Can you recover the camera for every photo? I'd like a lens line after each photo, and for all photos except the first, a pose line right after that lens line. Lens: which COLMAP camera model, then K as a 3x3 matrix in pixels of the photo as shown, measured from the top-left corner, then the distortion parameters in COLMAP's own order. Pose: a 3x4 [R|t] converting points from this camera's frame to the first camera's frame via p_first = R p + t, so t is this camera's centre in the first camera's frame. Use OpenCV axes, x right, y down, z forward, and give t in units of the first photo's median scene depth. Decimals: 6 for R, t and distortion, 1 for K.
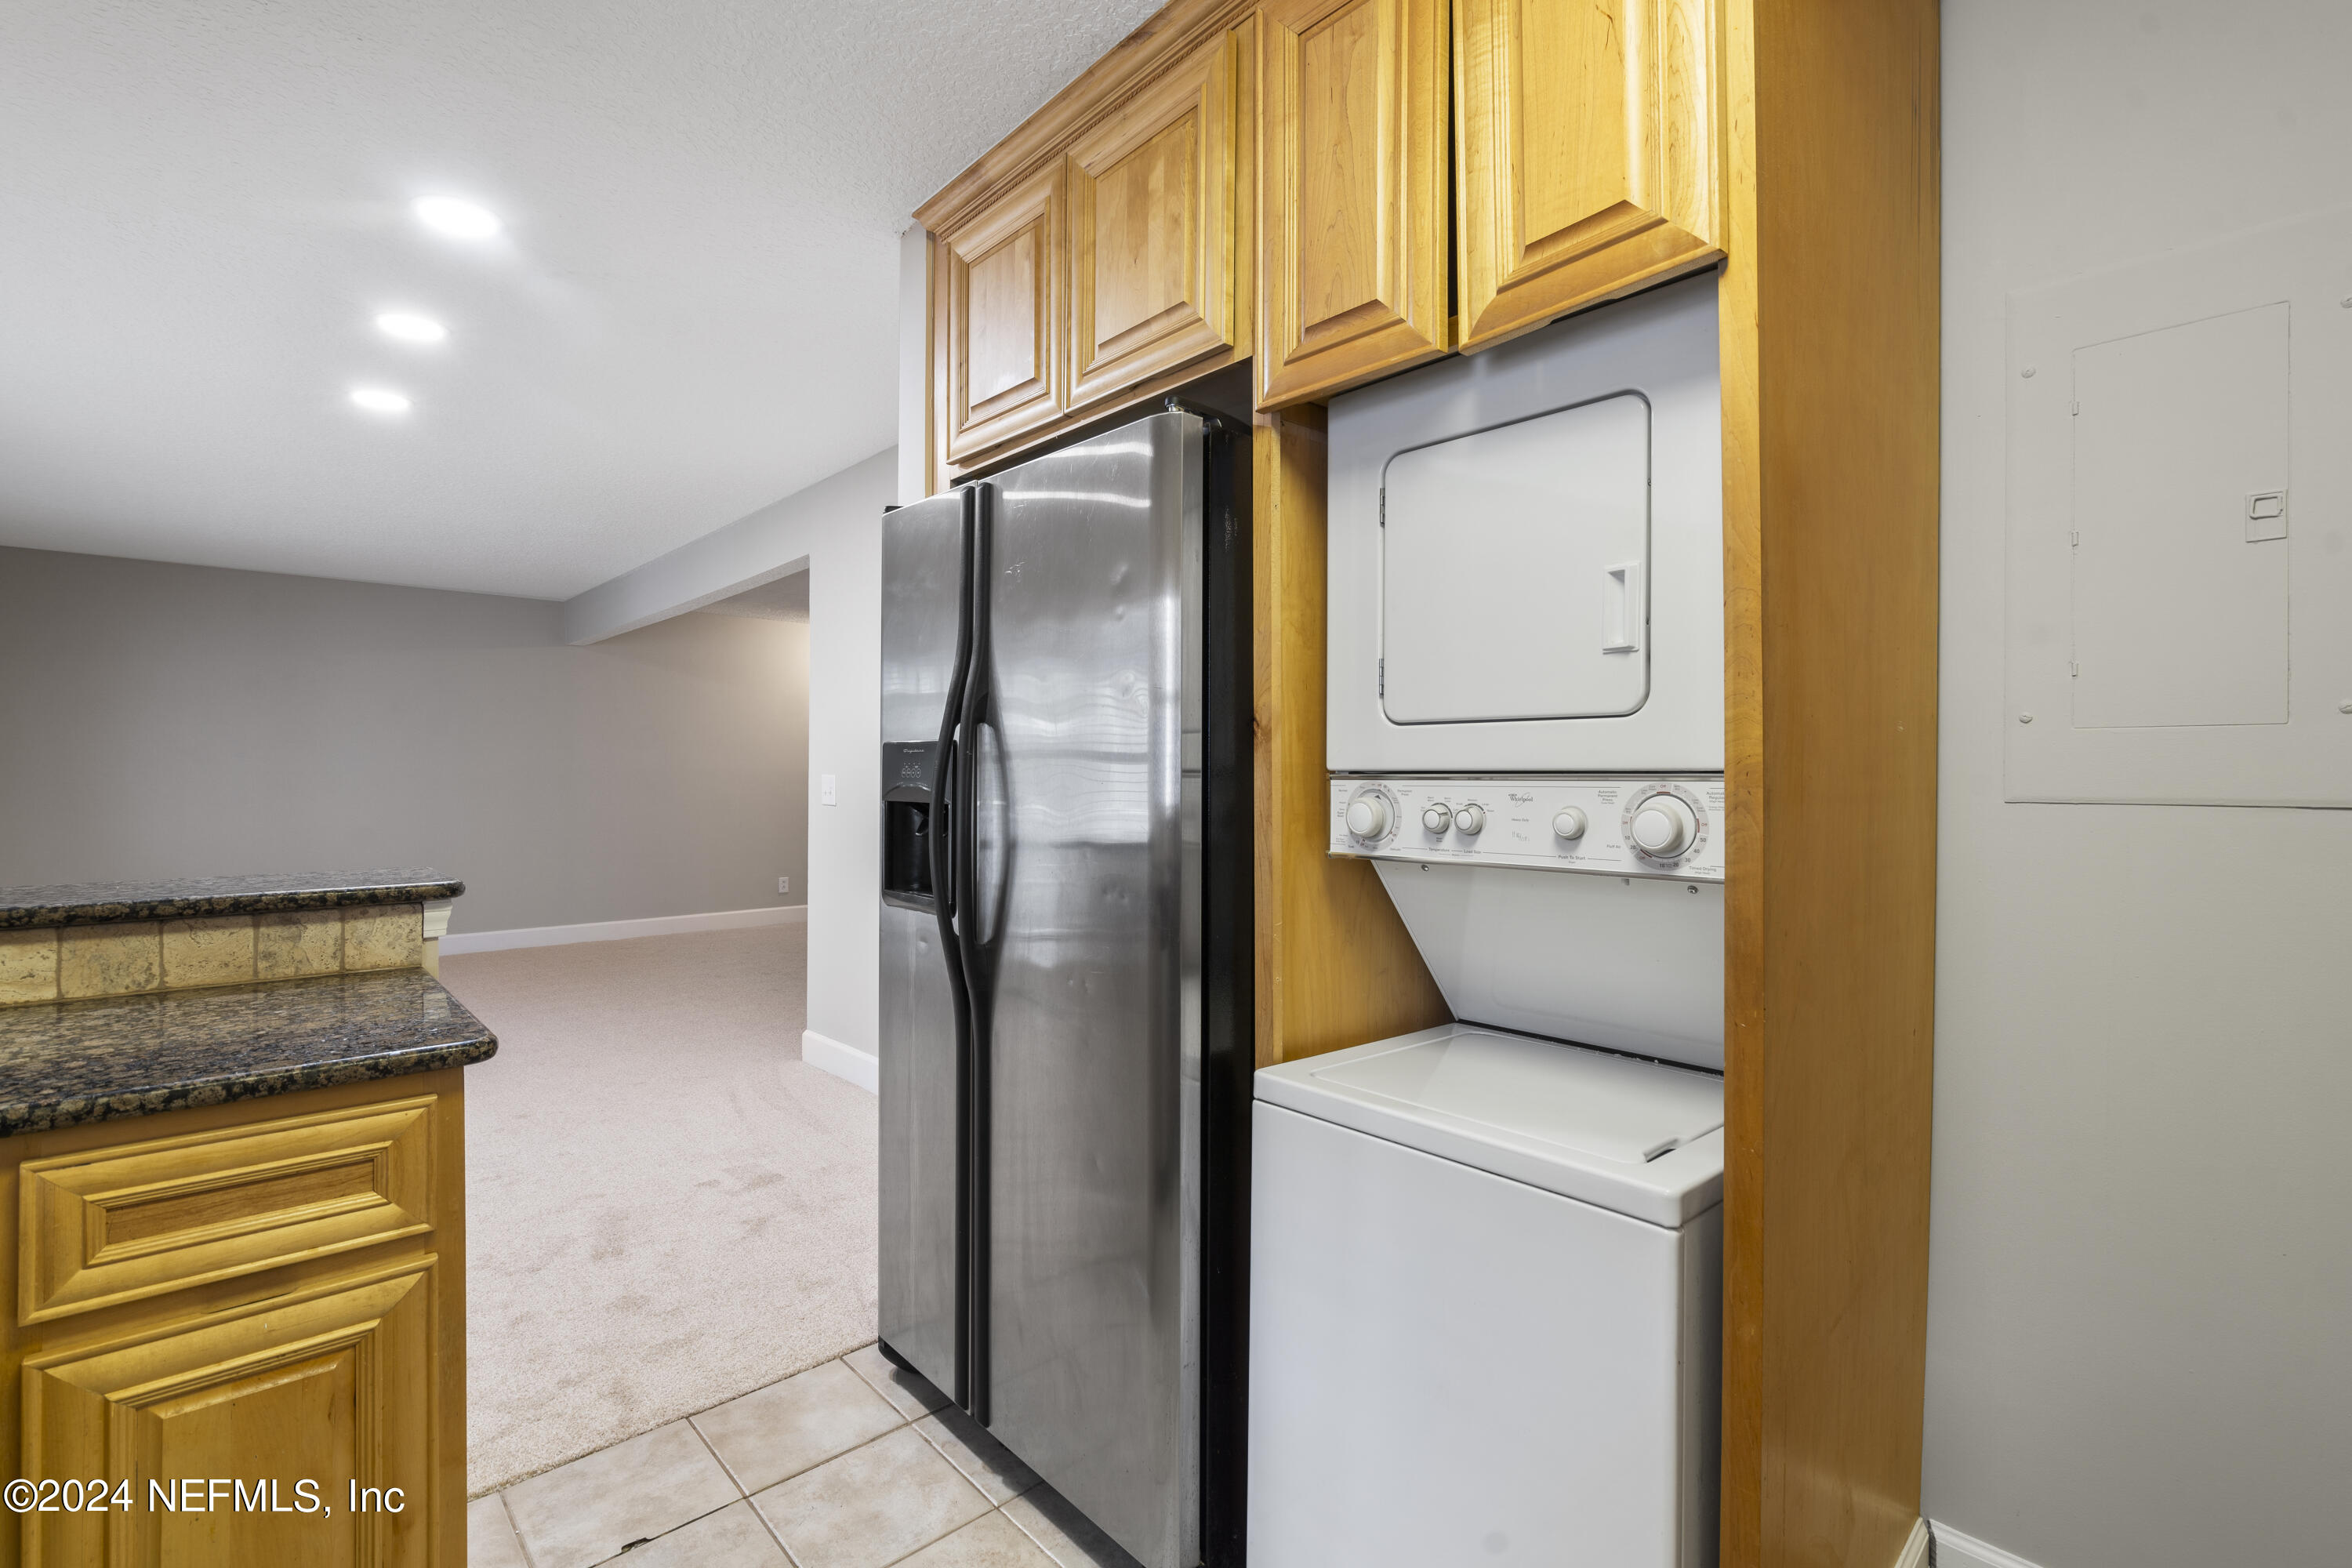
lens RADIAL K [[1079.3, 0, 1160.2], [0, 1079.3, 777.2], [0, 0, 1]] dist [-0.008520, 0.002753]
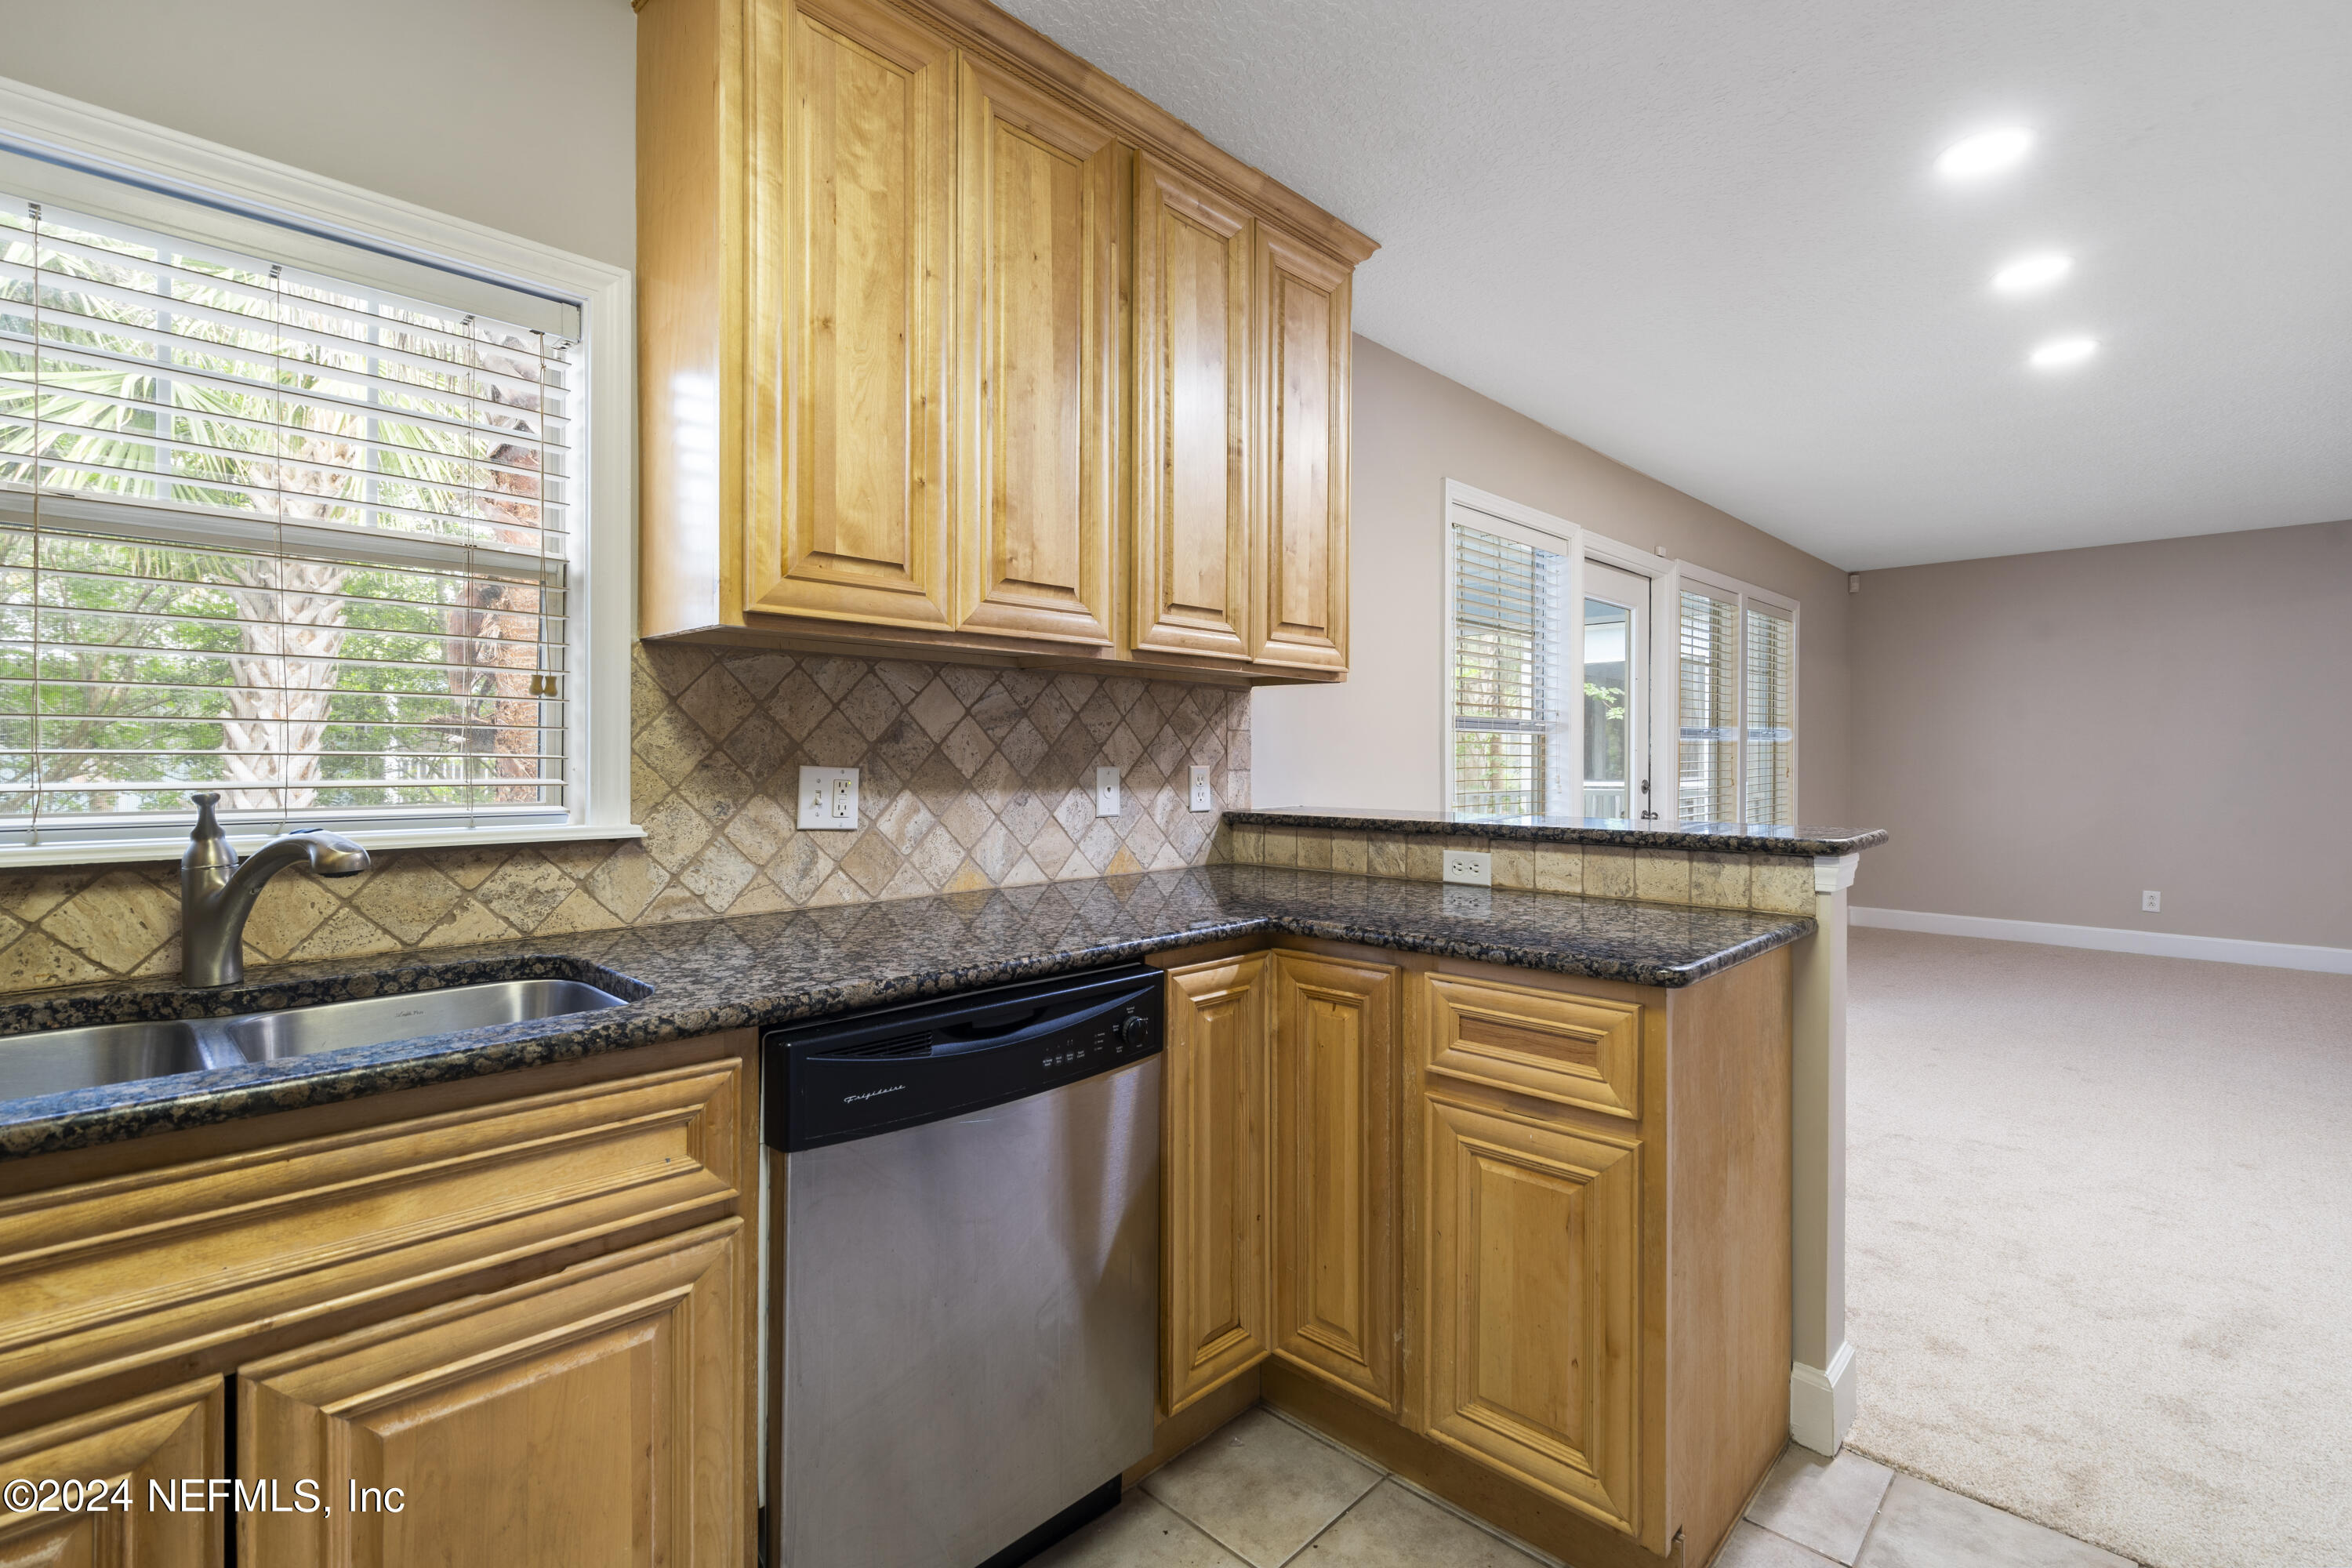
lens RADIAL K [[1079.3, 0, 1186.7], [0, 1079.3, 763.1], [0, 0, 1]] dist [-0.008520, 0.002753]
pose [[0.058999, 0.005391, -0.998243, 0.364099], [-0.001450, 0.999985, 0.005315, 0.020239], [0.998257, 0.001134, 0.059006, 0.341766]]
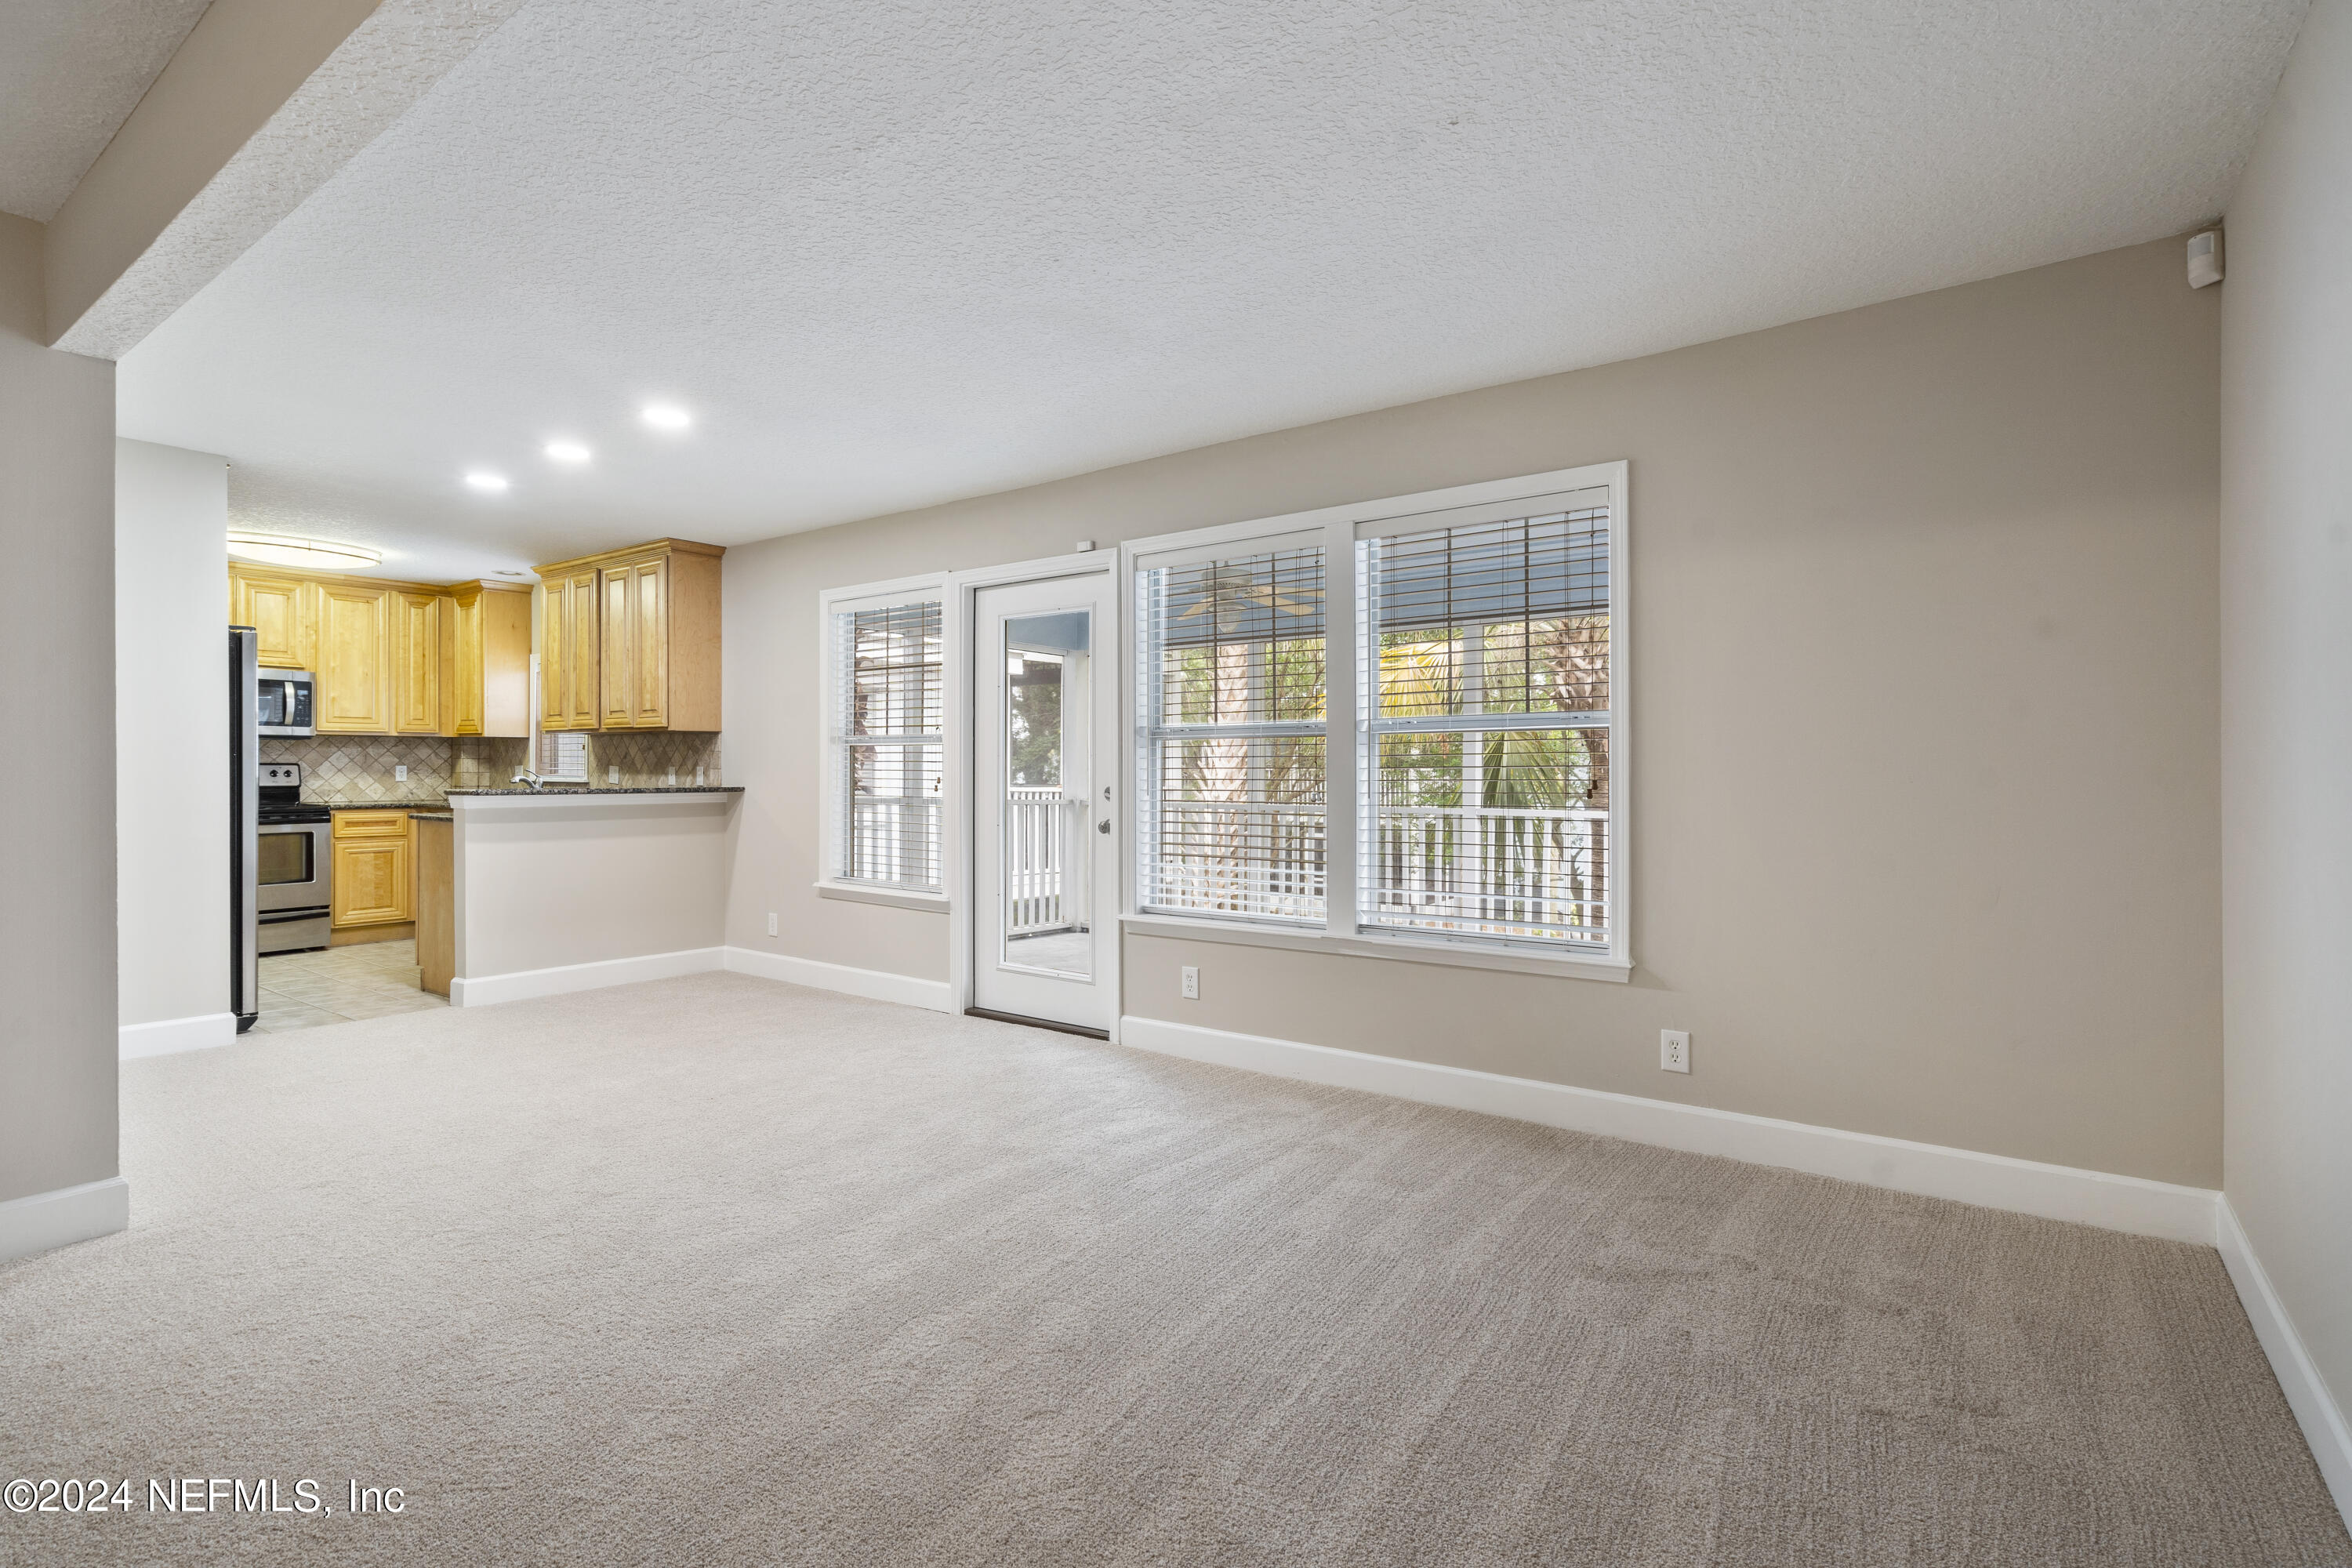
lens RADIAL K [[1079.3, 0, 1182.7], [0, 1079.3, 777.8], [0, 0, 1]] dist [-0.008520, 0.002753]
pose [[-0.981283, -0.004315, -0.192524, -2.397455], [-0.005551, 0.999967, 0.005879, 0.041039], [0.192493, 0.006838, -0.981275, 4.888312]]
